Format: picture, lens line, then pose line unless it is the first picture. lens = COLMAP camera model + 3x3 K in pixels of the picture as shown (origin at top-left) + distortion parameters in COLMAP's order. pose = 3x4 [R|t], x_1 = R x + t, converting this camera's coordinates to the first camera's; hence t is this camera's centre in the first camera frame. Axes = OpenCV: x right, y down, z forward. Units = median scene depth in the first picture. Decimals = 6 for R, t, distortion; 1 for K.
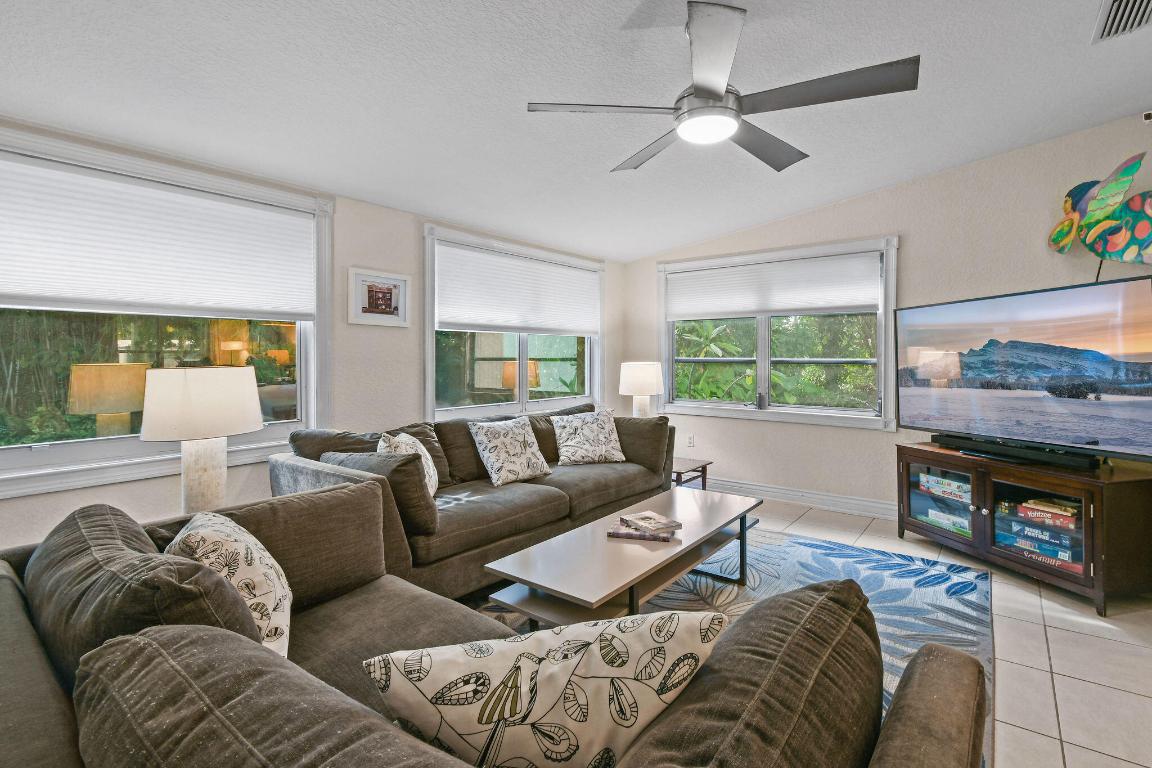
lens RADIAL K [[515.7, 0, 577.4], [0, 515.7, 355.0], [0, 0, 1]] dist [0.000297, 0.000022]
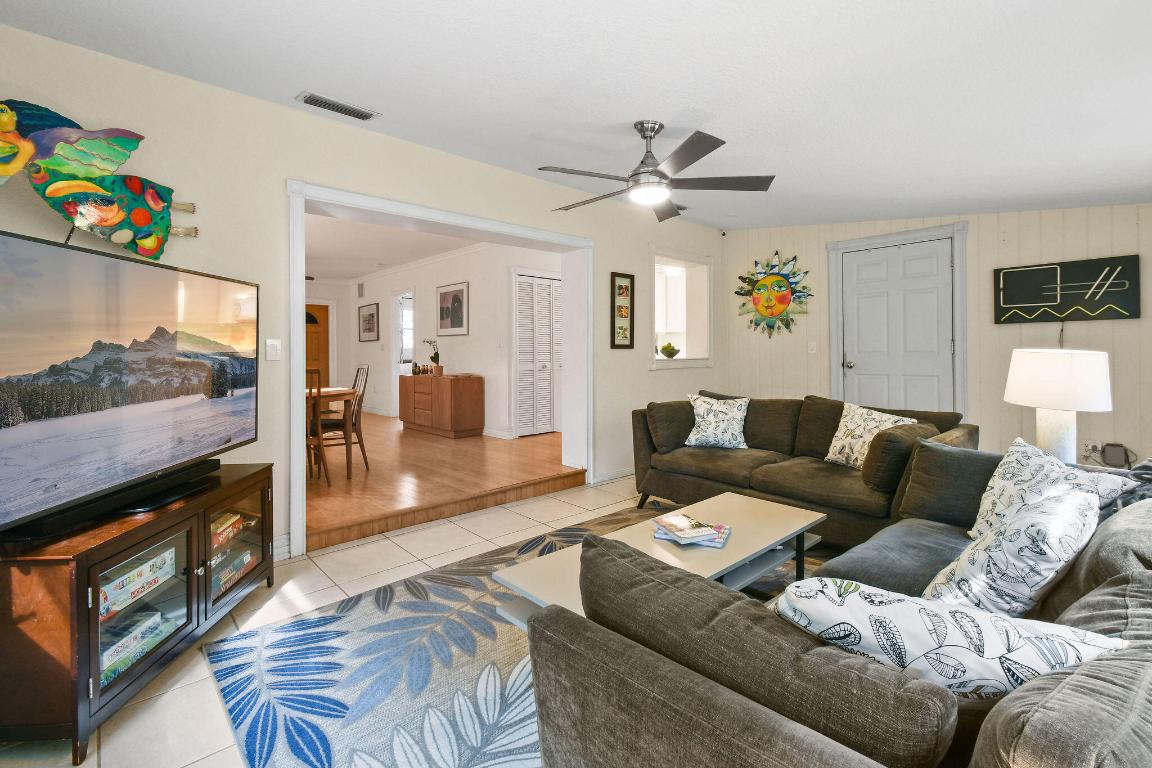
lens RADIAL K [[515.7, 0, 577.4], [0, 515.7, 355.0], [0, 0, 1]] dist [0.000297, 0.000022]
pose [[-0.990218, 0.008899, 0.139248, 0.172117], [0.008640, 0.999960, -0.002466, 0.013641], [-0.139265, -0.001239, -0.990254, 1.685871]]
